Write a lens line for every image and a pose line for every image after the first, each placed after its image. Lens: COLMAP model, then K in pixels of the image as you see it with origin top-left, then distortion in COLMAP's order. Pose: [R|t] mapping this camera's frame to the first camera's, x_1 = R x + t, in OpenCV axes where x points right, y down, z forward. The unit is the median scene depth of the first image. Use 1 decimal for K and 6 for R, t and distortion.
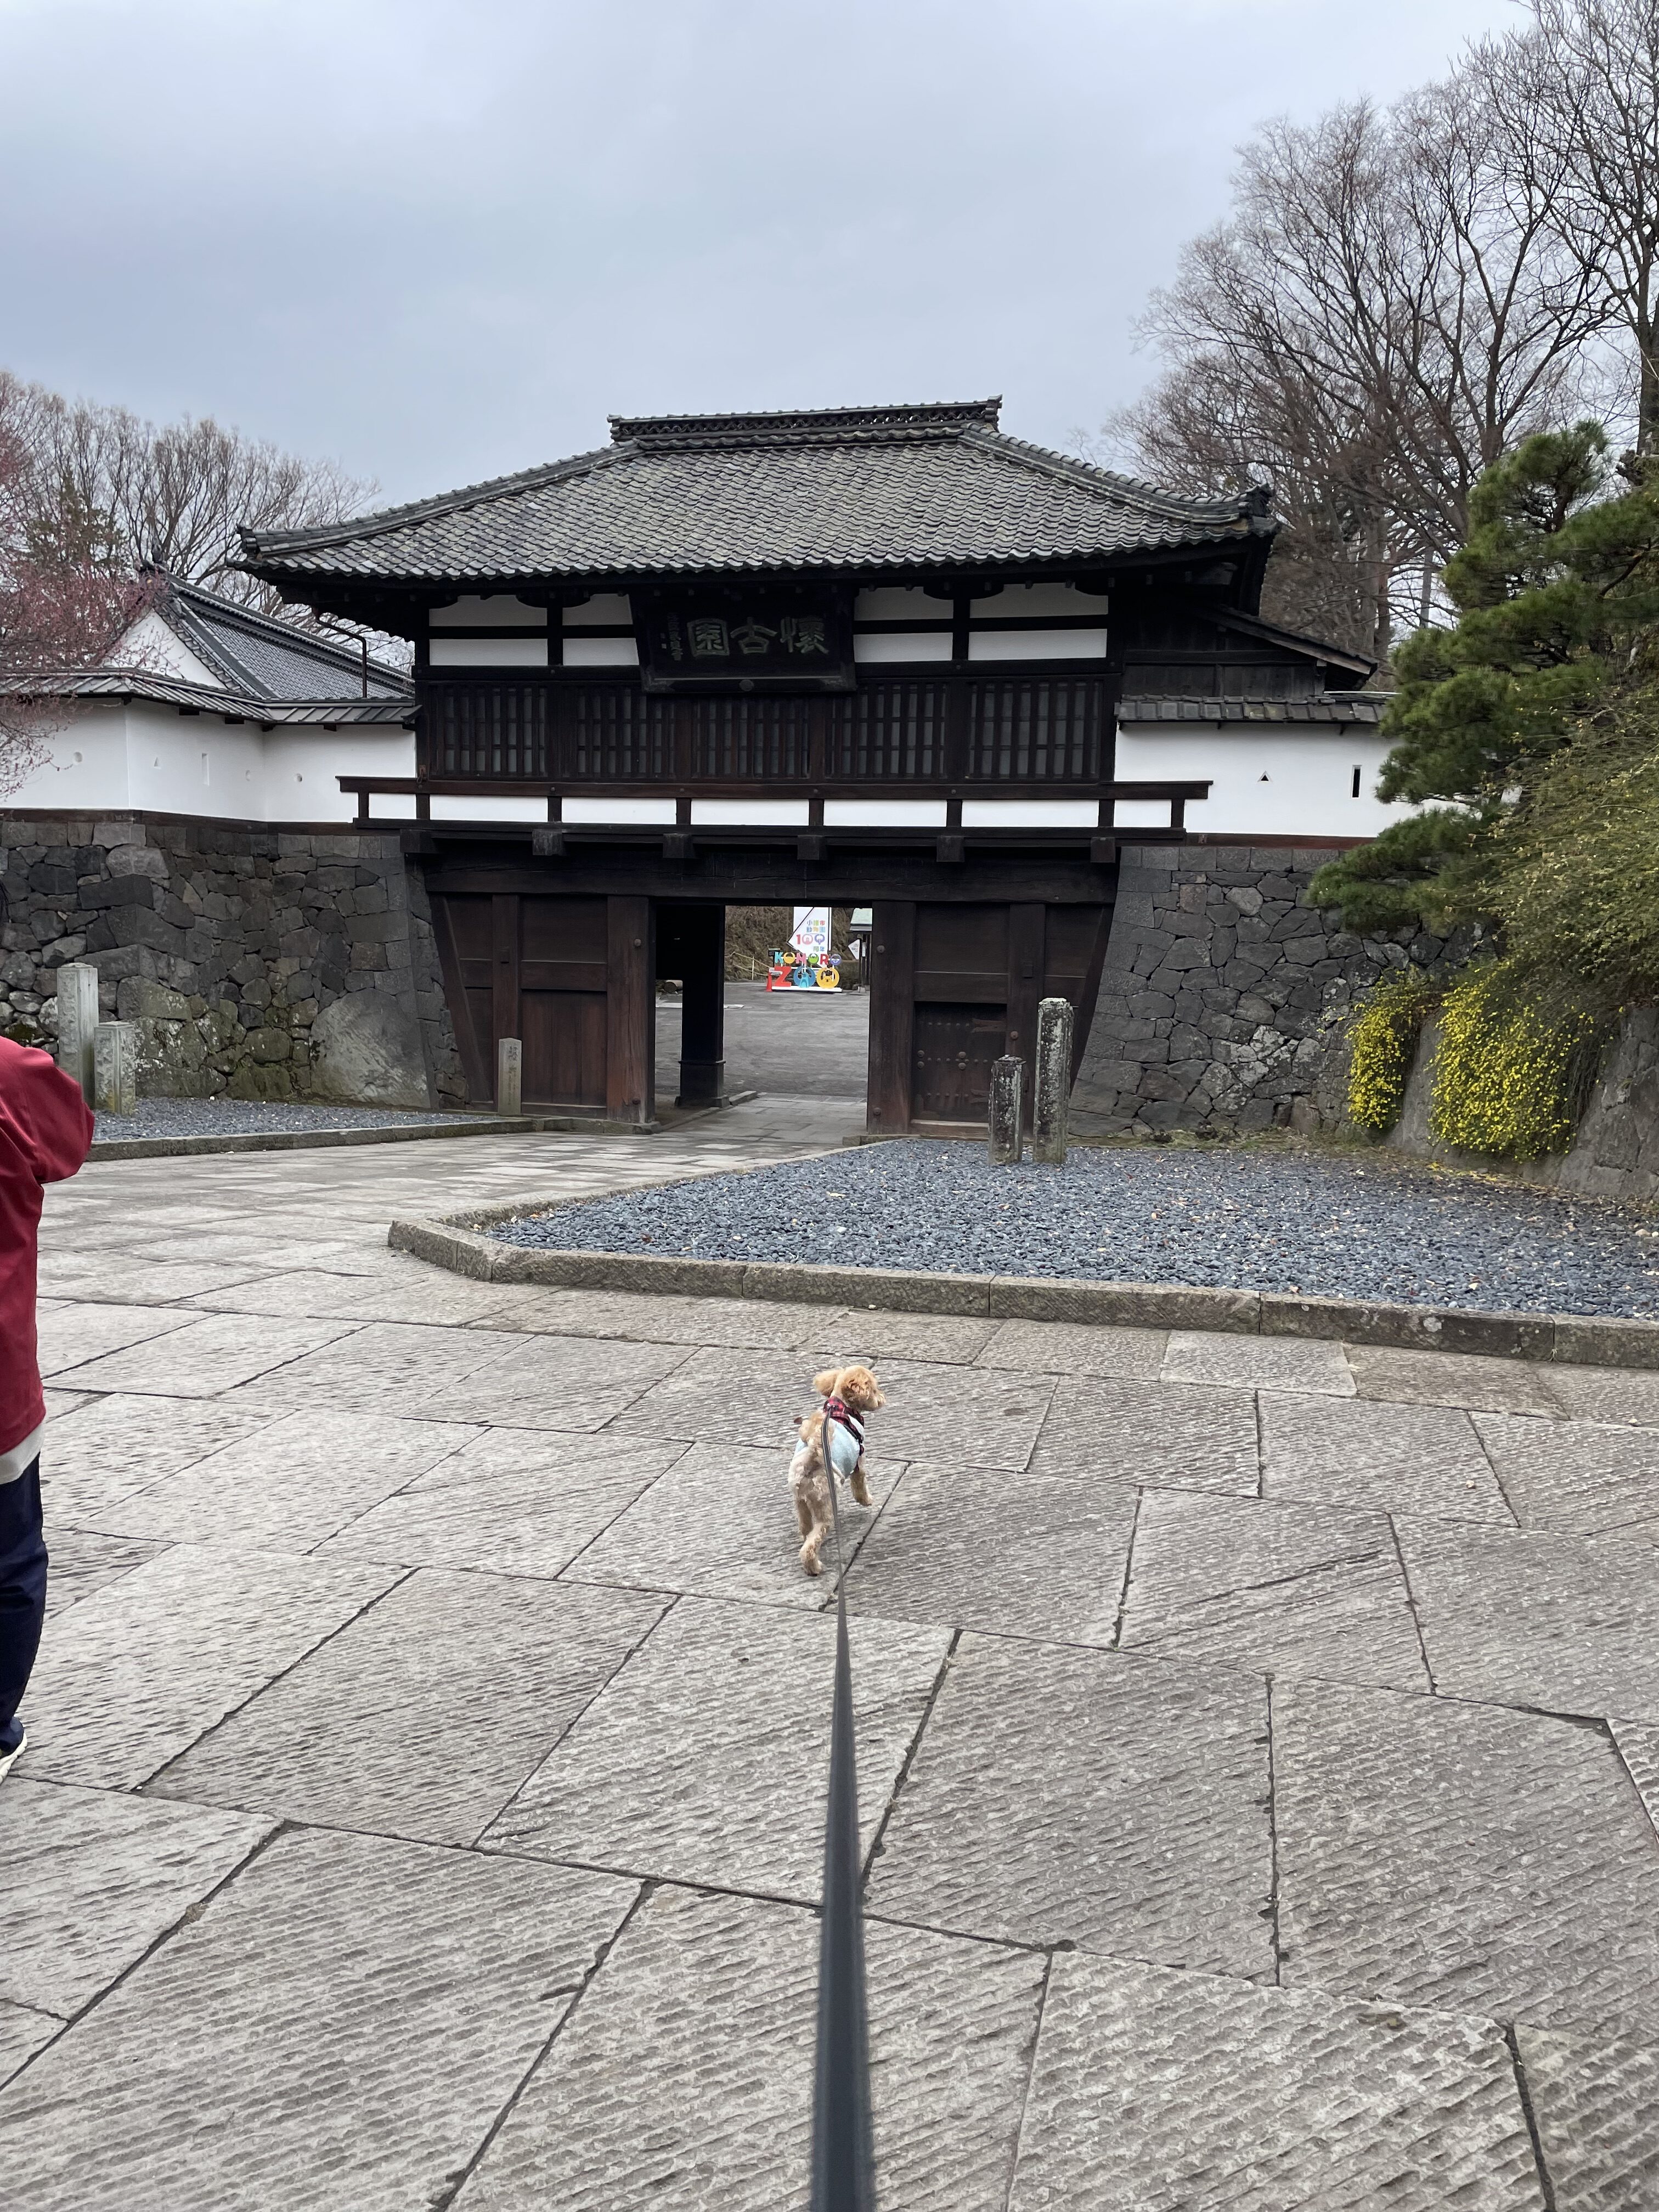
lens RADIAL K [[1664.9, 0, 826.7], [0, 1664.9, 1097.4], [0, 0, 1]] dist [0.093987, -0.112773]
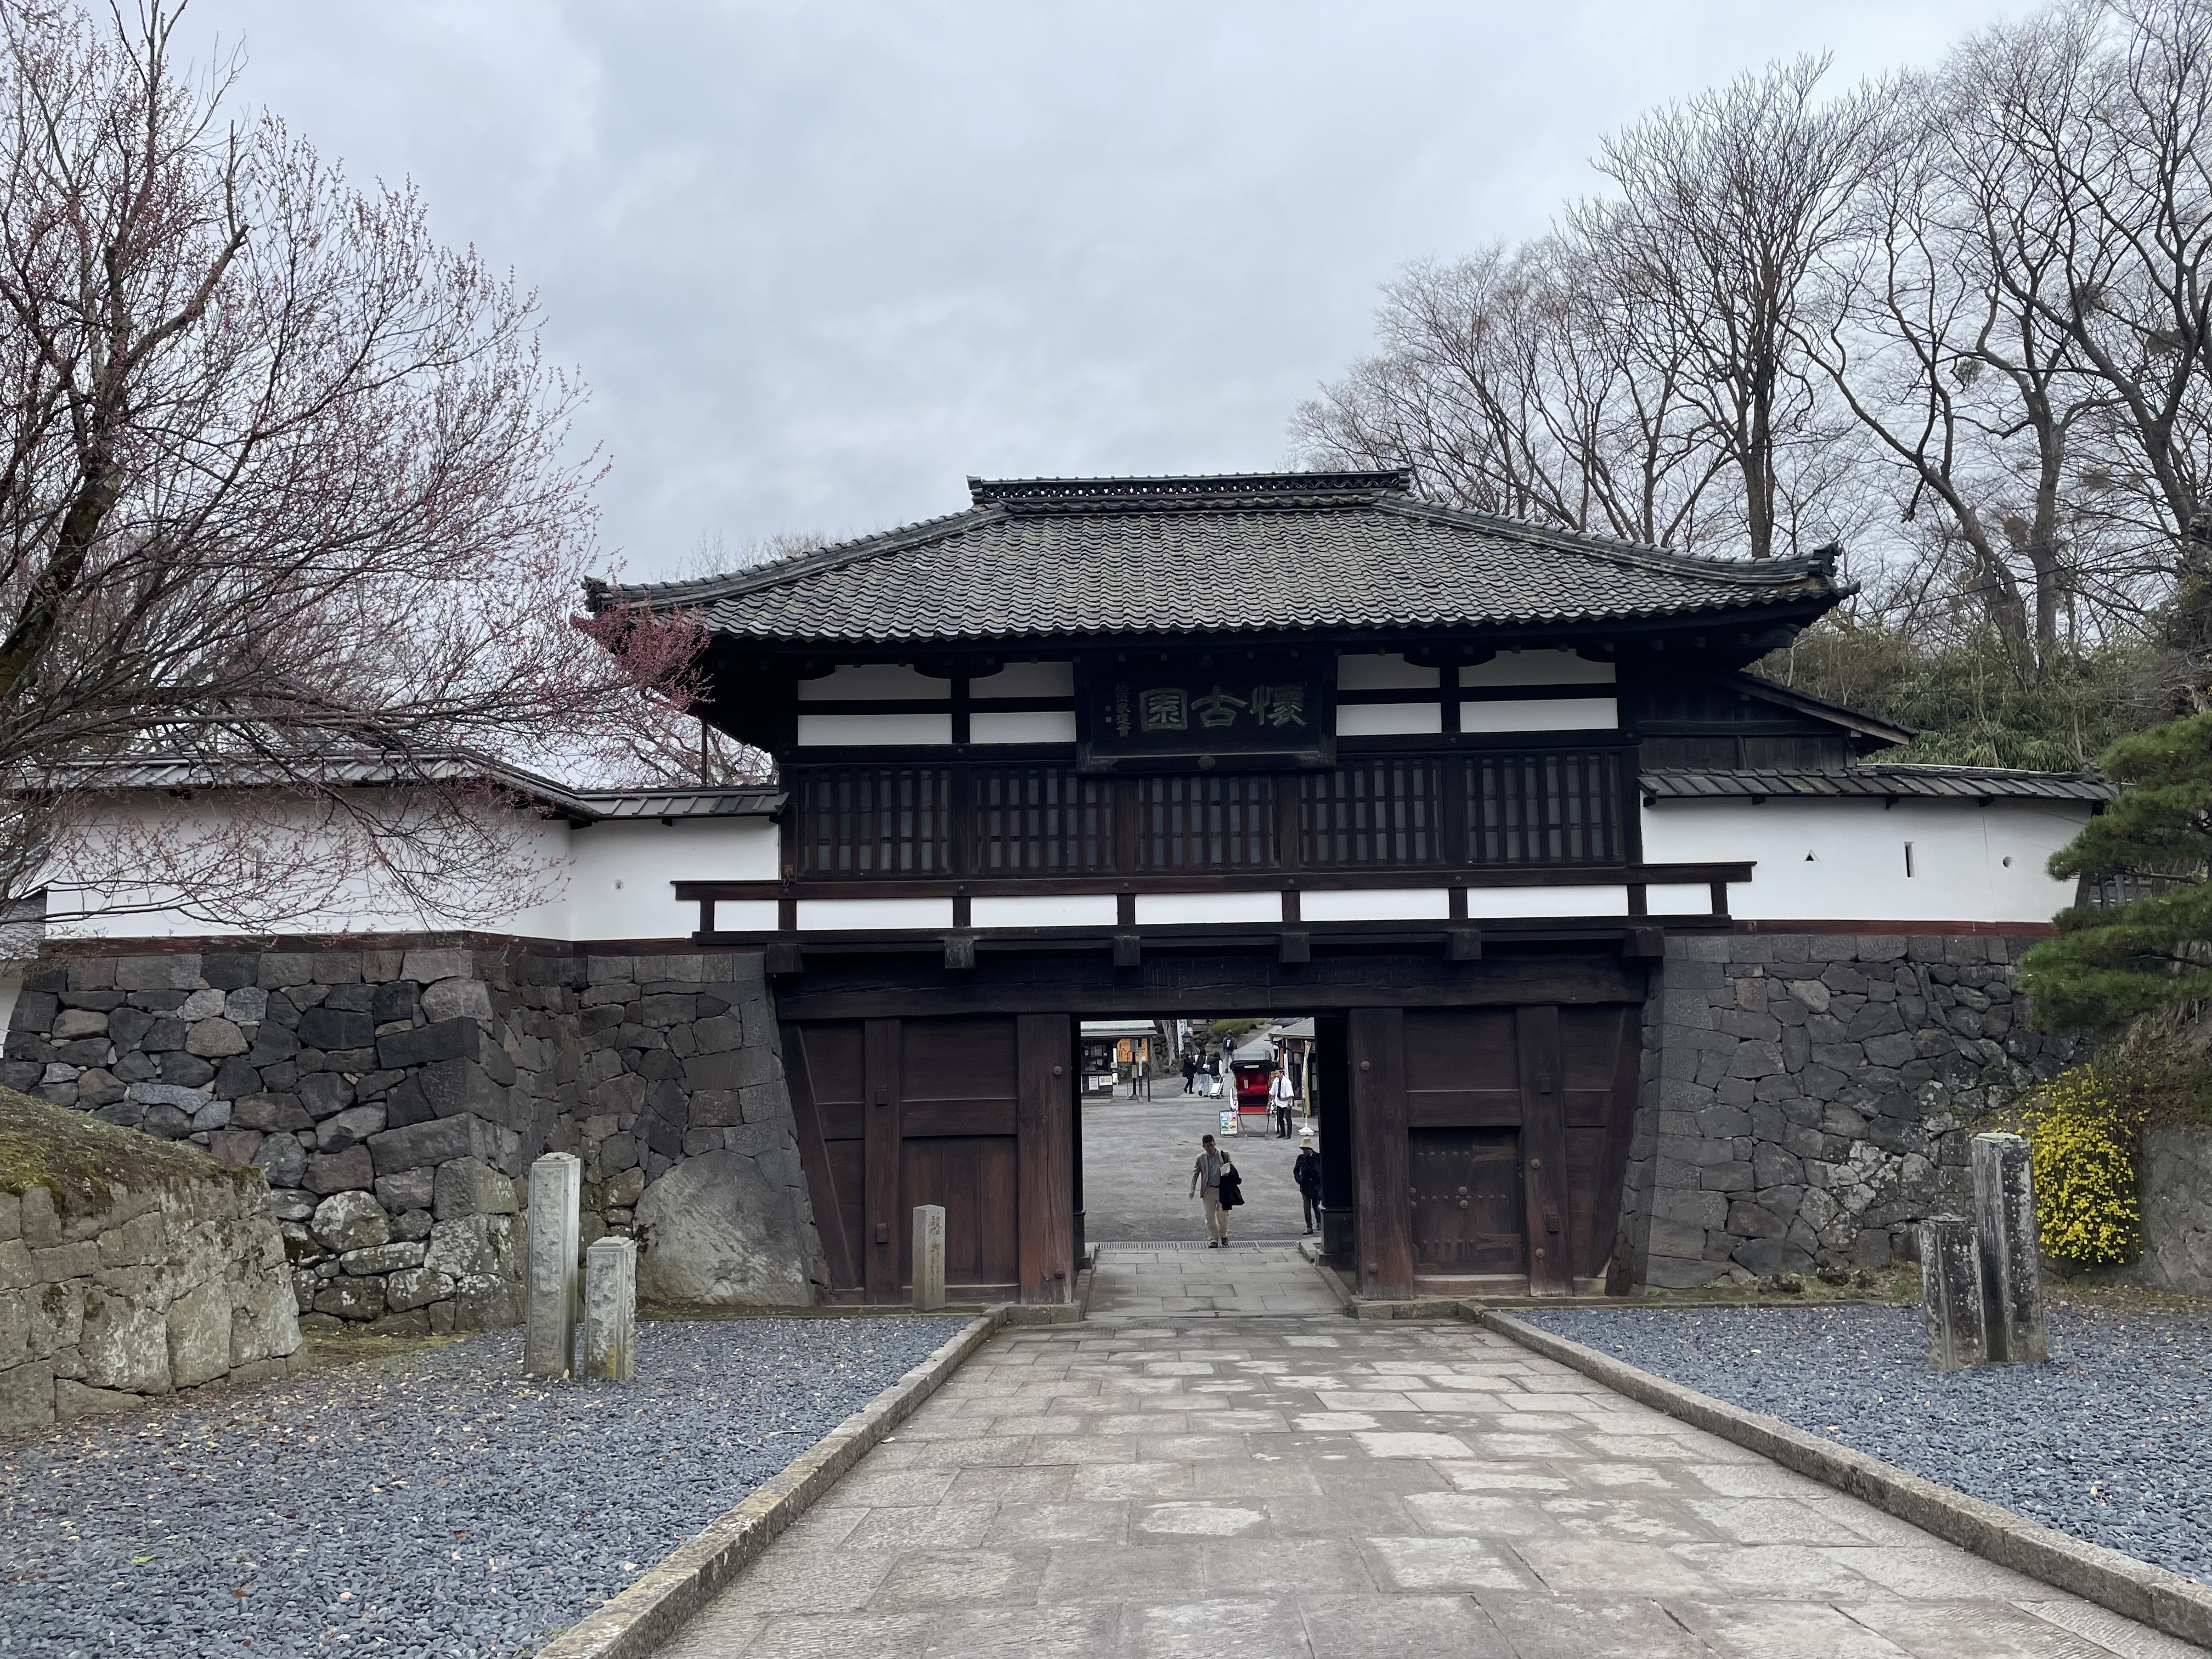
lens RADIAL K [[1664.9, 0, 1110.4], [0, 1664.9, 826.2], [0, 0, 1]] dist [0.093987, -0.112773]
pose [[0.976802, -0.015494, 0.213584, -0.279131], [0.061895, 0.975237, -0.212323, -0.037806], [-0.205006, 0.220617, 0.953573, 0.210878]]
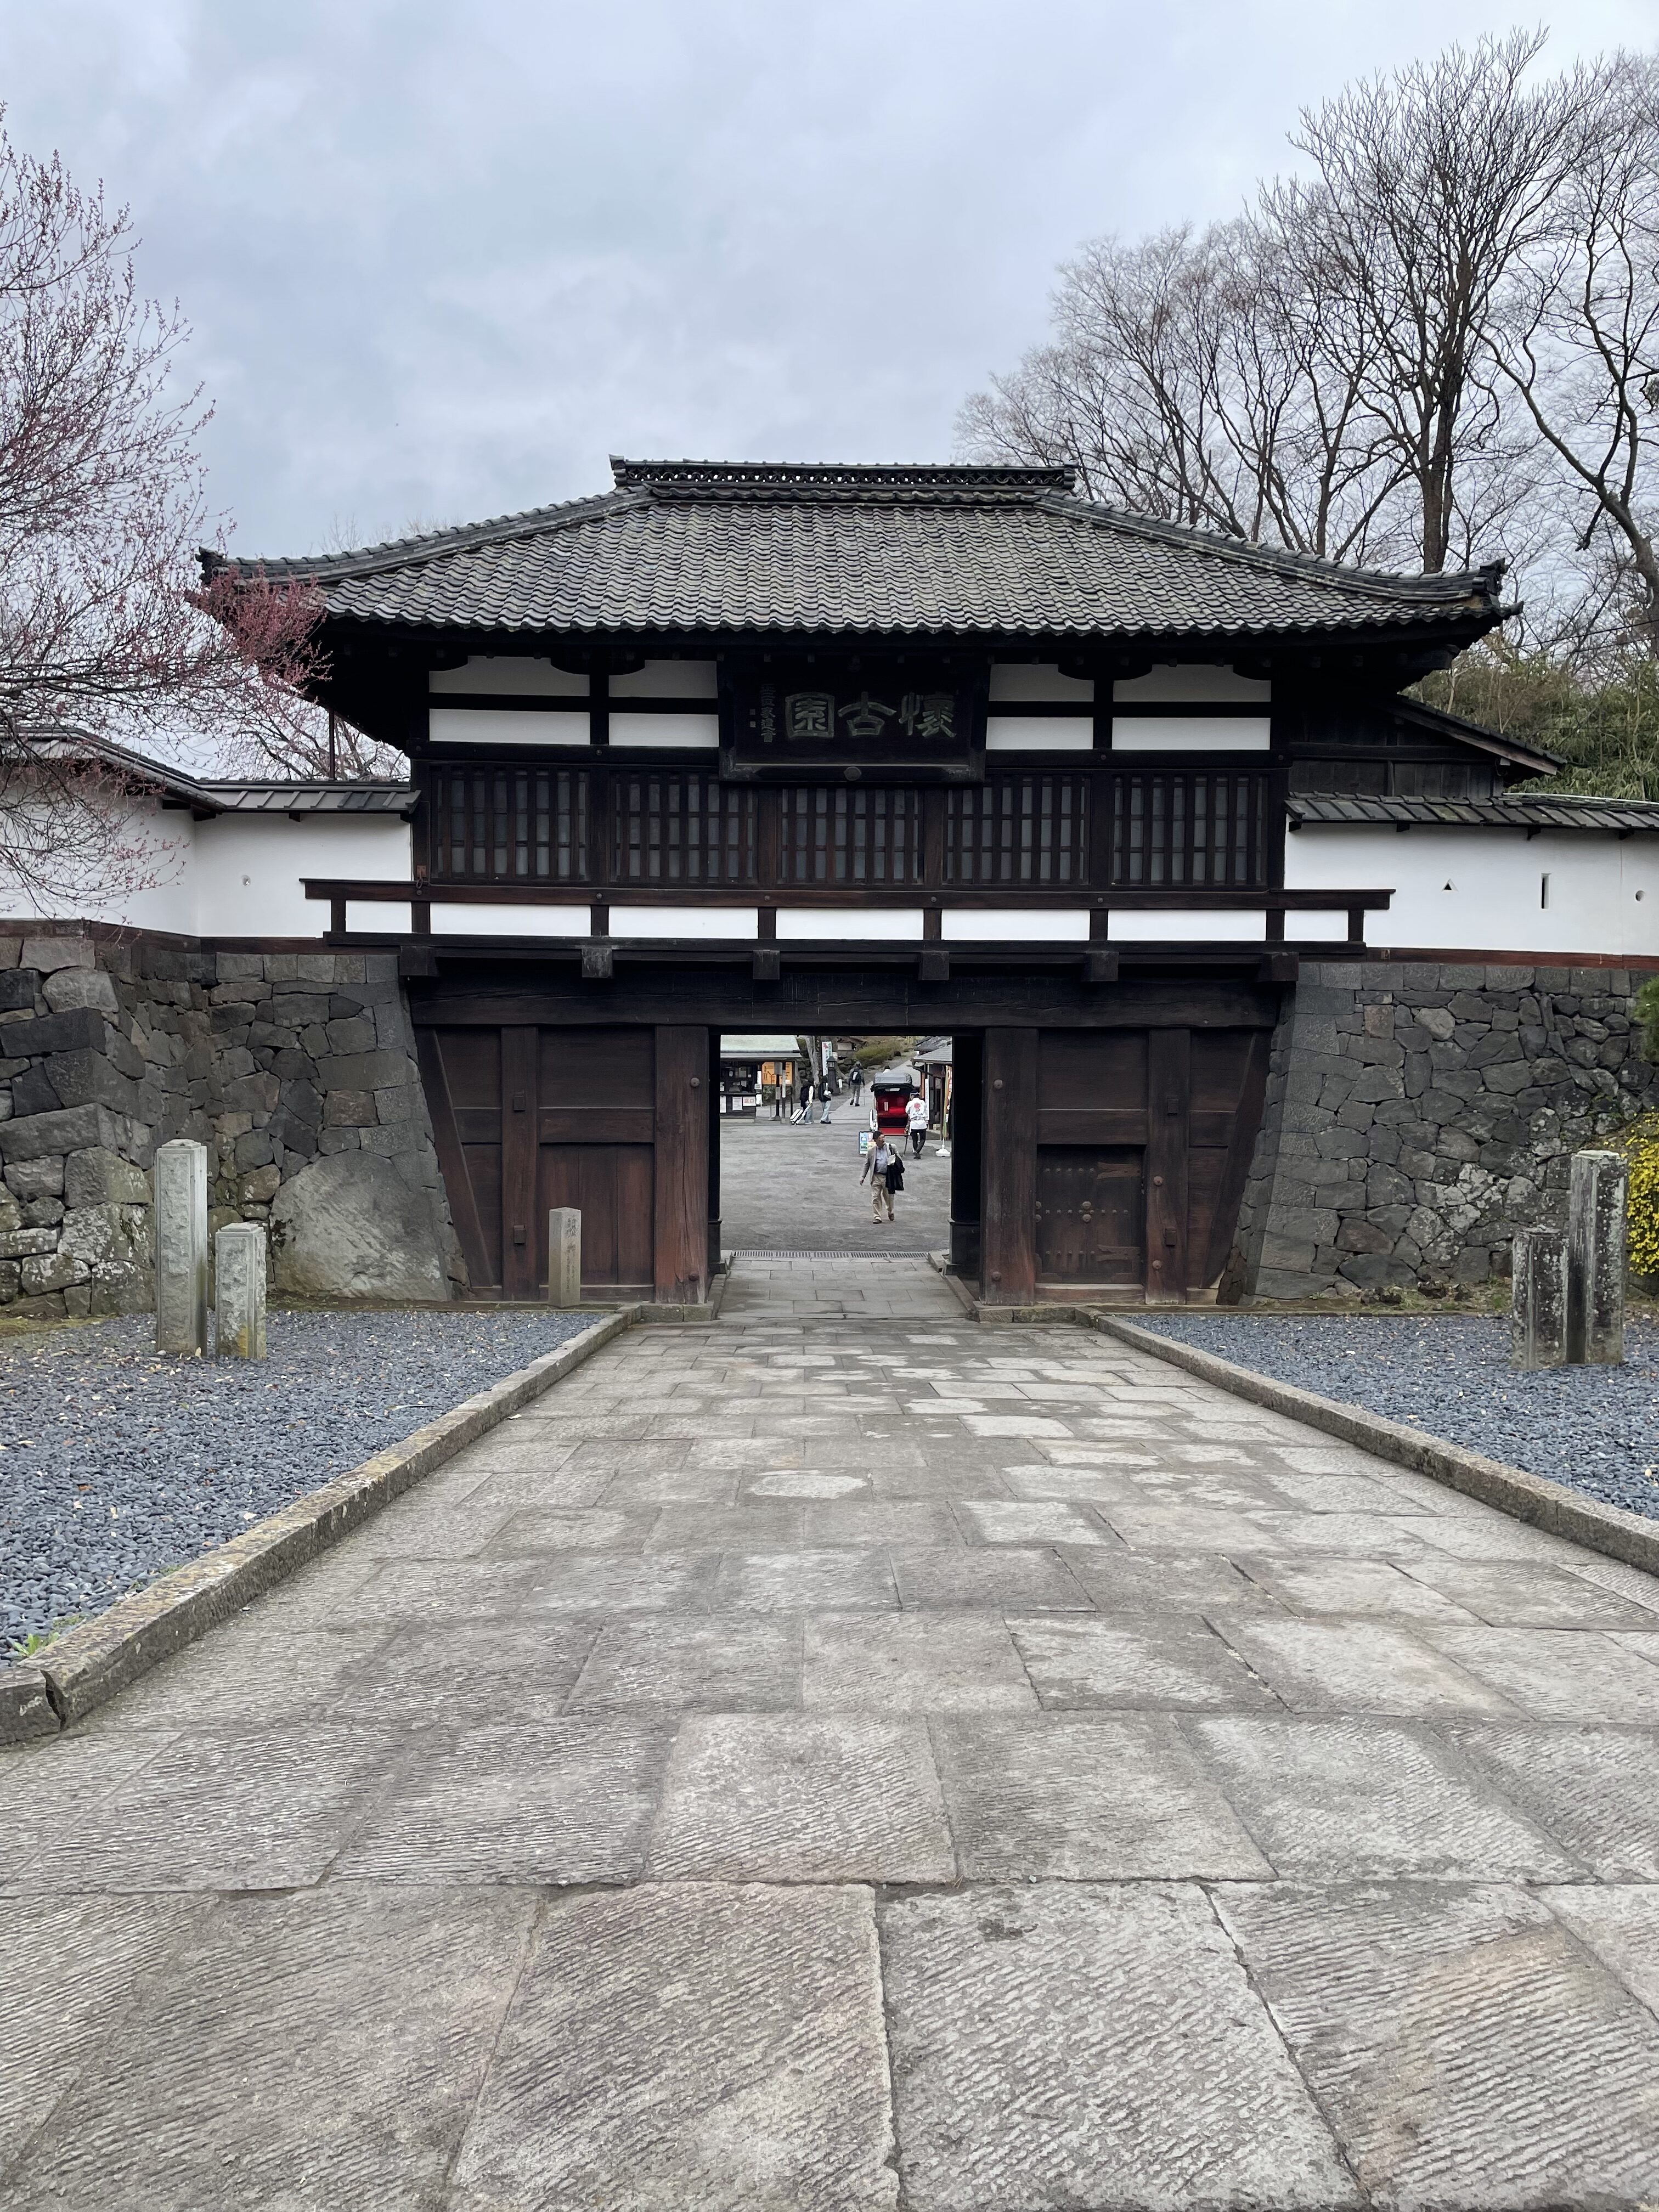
lens RADIAL K [[1664.9, 0, 823.0], [0, 1664.9, 1107.4], [0, 0, 1]] dist [0.093987, -0.112773]
pose [[0.968558, -0.024969, 0.247530, -0.273756], [0.040977, 0.997373, -0.059729, -0.031589], [-0.245389, 0.067994, 0.967037, 0.213223]]
